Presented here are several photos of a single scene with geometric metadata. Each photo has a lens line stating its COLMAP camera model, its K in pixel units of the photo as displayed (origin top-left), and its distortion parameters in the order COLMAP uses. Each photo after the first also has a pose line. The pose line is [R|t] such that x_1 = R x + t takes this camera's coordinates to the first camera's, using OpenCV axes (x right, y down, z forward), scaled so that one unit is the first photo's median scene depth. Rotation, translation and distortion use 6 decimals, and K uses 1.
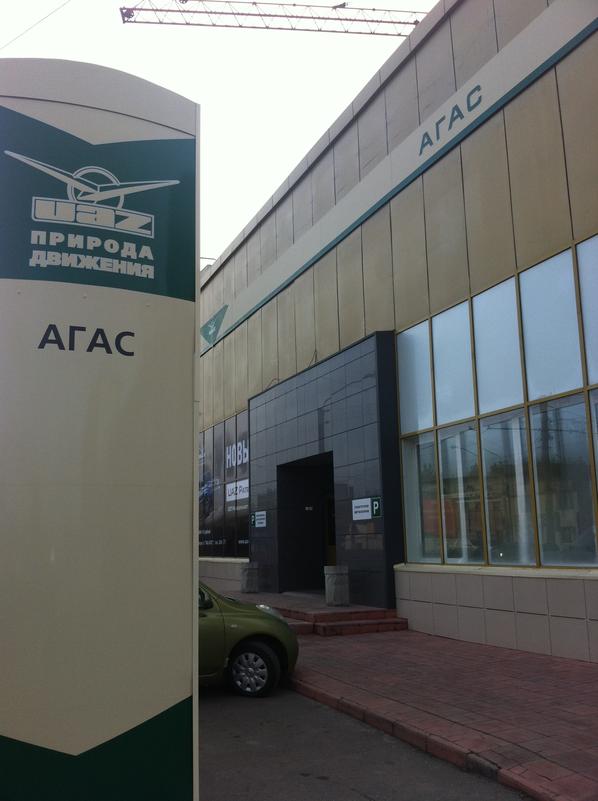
lens RADIAL K [[768.0, 0, 299.0], [0, 768.0, 400.5], [0, 0, 1]] dist [0.007931, -0.001965]
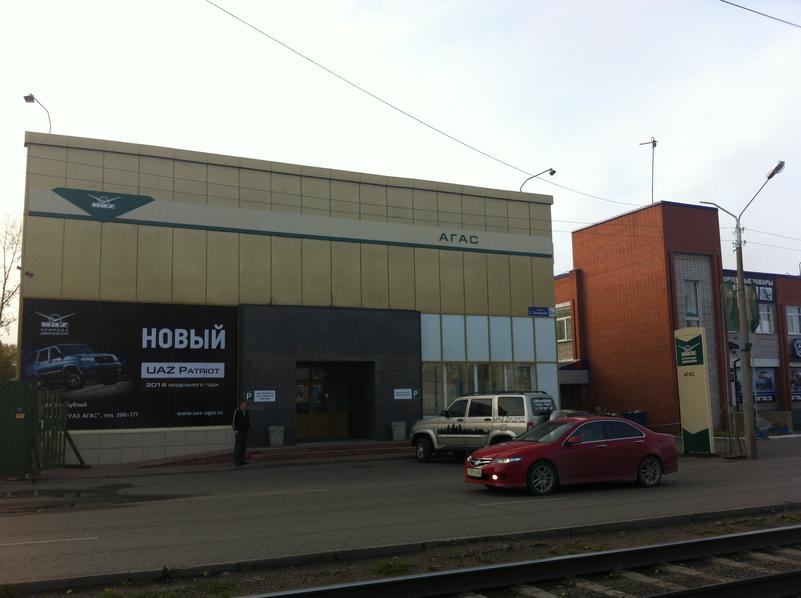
lens RADIAL K [[813.1, 0, 395.6], [0, 813.1, 300.1], [0, 0, 1]] dist [0.062931, -0.194992]
pose [[-0.072796, 0.162692, 0.983988, -7.047720], [-0.154632, 0.972834, -0.172288, 0.927899], [-0.985287, -0.164698, -0.045661, 3.934662]]
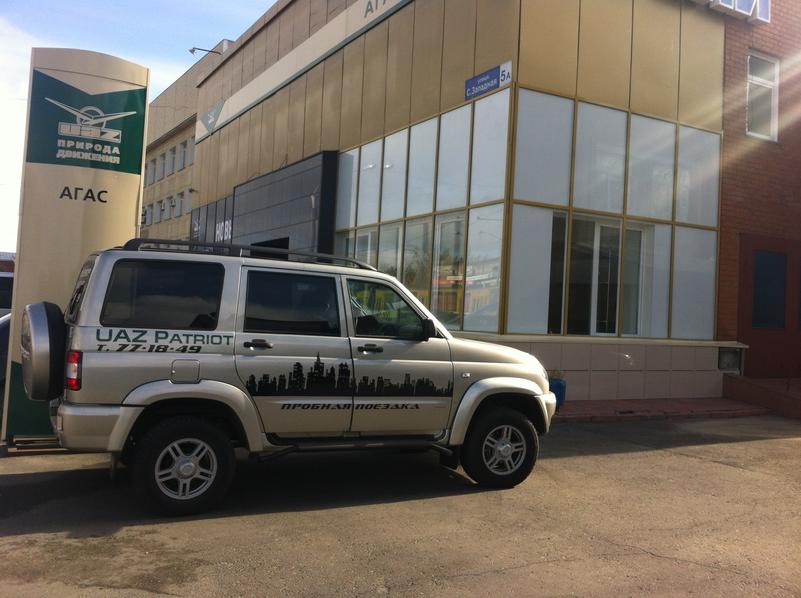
lens RADIAL K [[755.9, 0, 400.7], [0, 755.9, 253.7], [0, 0, 1]] dist [0.070829, -0.173140]
pose [[0.991394, 0.068574, 0.111514, 0.346471], [-0.079639, 0.991995, 0.098001, -0.180038], [-0.103901, -0.106039, 0.988919, -1.113790]]
